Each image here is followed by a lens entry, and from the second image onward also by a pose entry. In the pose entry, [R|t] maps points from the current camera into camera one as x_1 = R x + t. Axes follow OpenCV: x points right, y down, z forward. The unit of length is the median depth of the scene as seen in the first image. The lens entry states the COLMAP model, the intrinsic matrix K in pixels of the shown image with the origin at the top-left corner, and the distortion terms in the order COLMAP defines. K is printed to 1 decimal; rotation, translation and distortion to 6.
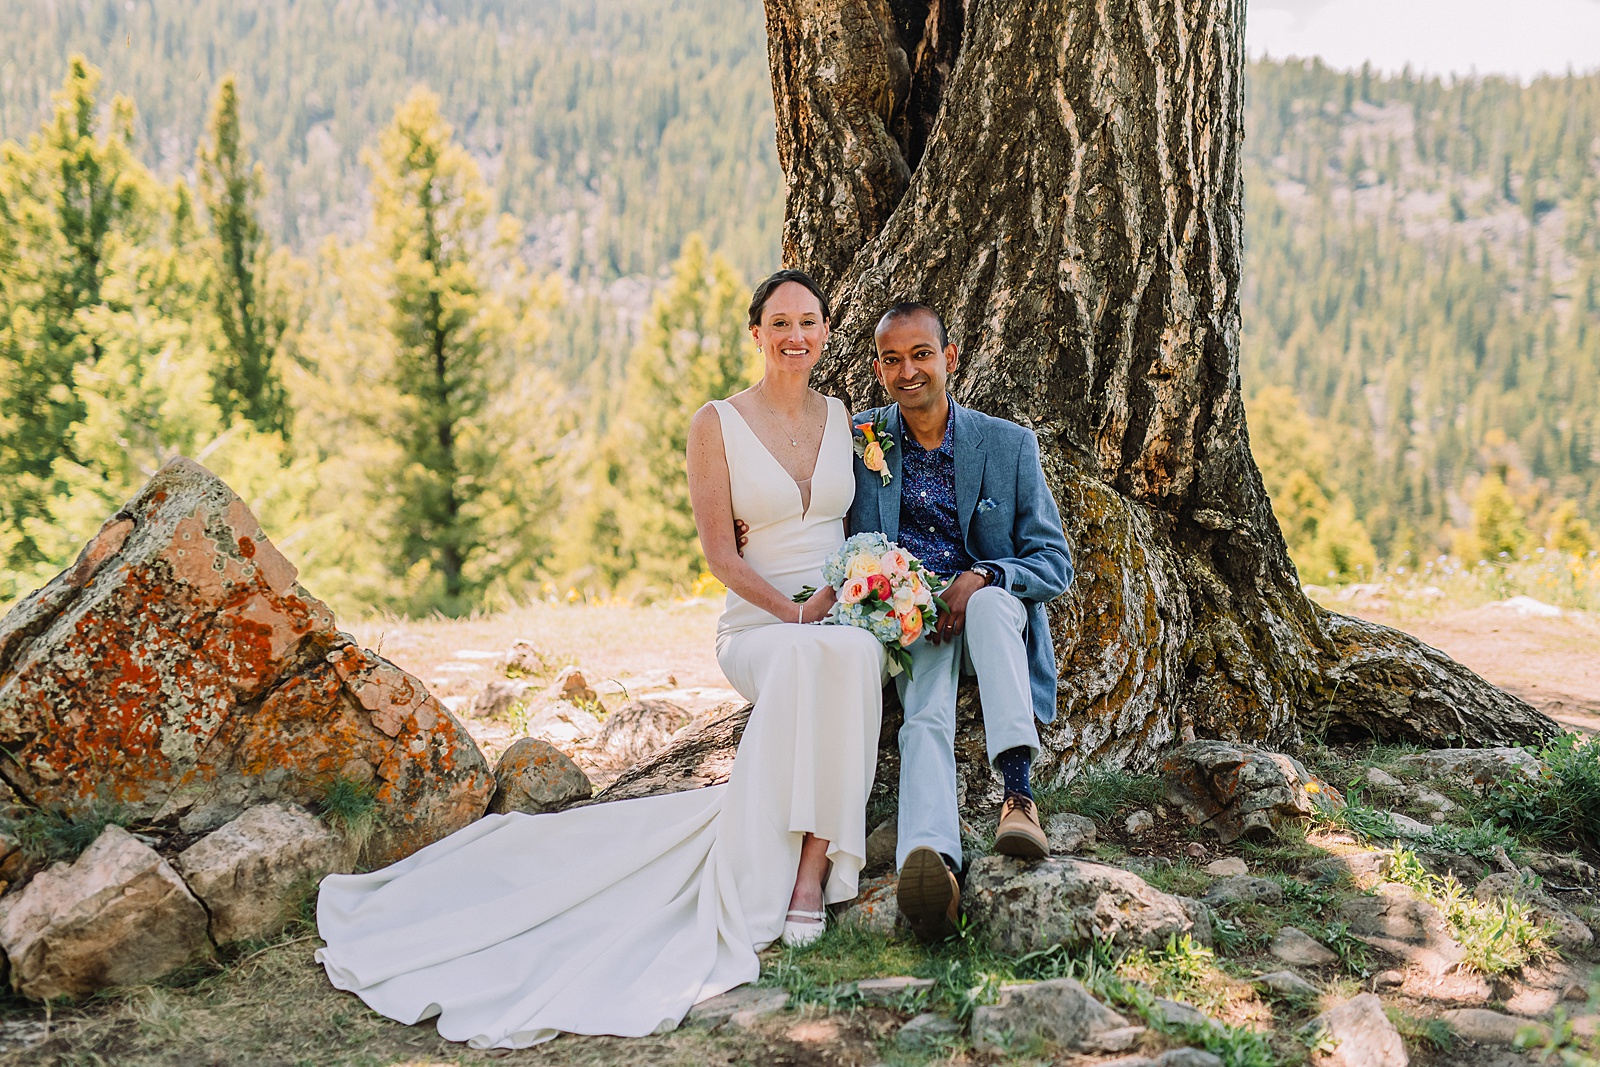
lens RADIAL K [[2249.7, 0, 800.0], [0, 2249.7, 533.5], [0, 0, 1]] dist [-0.018104, 0.069024]
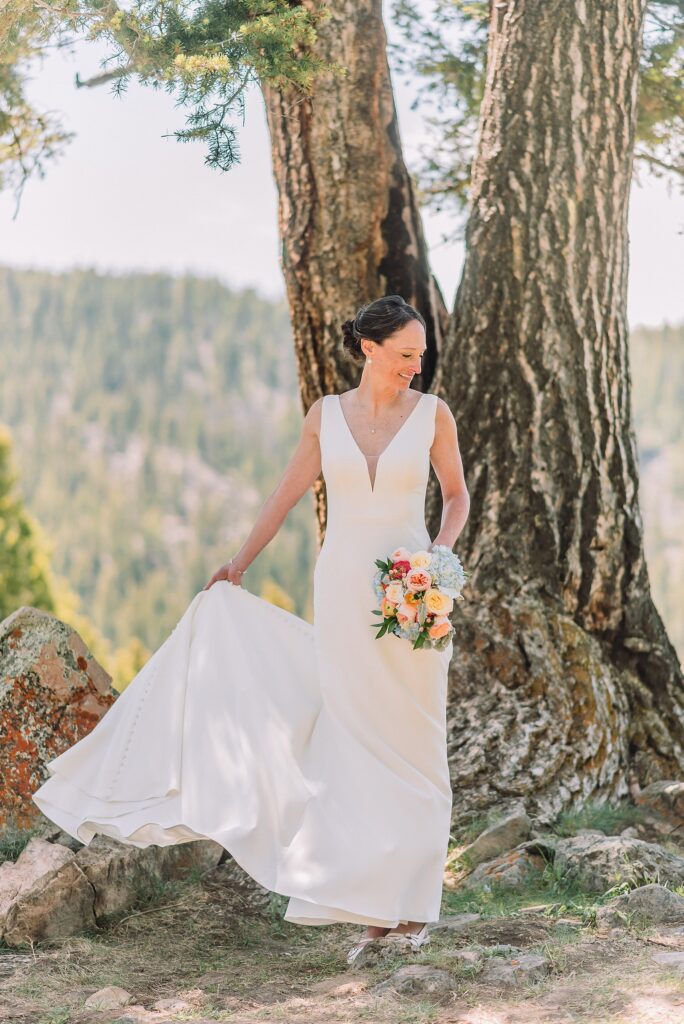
lens RADIAL K [[2345.4, 0, 309.1], [0, 2345.4, 534.1], [0, 0, 1]] dist [0.002975, -0.134511]
pose [[0.985284, -0.031335, 0.168028, -0.282499], [0.050557, 0.992493, -0.111364, 0.081990], [-0.163277, 0.118220, 0.979472, -0.468969]]
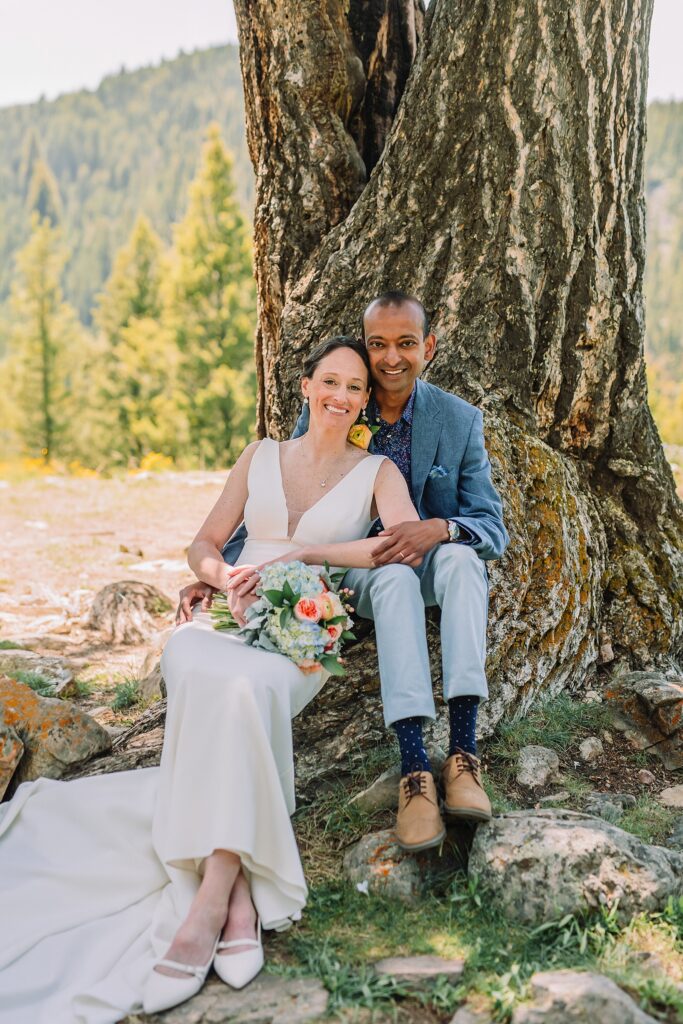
lens RADIAL K [[1436.8, 0, 341.5], [0, 1436.8, 512.0], [0, 0, 1]] dist [-0.002454, 0.014579]
pose [[0.994428, -0.007092, 0.105179, -0.046199], [-0.001761, 0.996477, 0.083843, -0.046975], [-0.105403, -0.083562, 0.990913, 0.262953]]
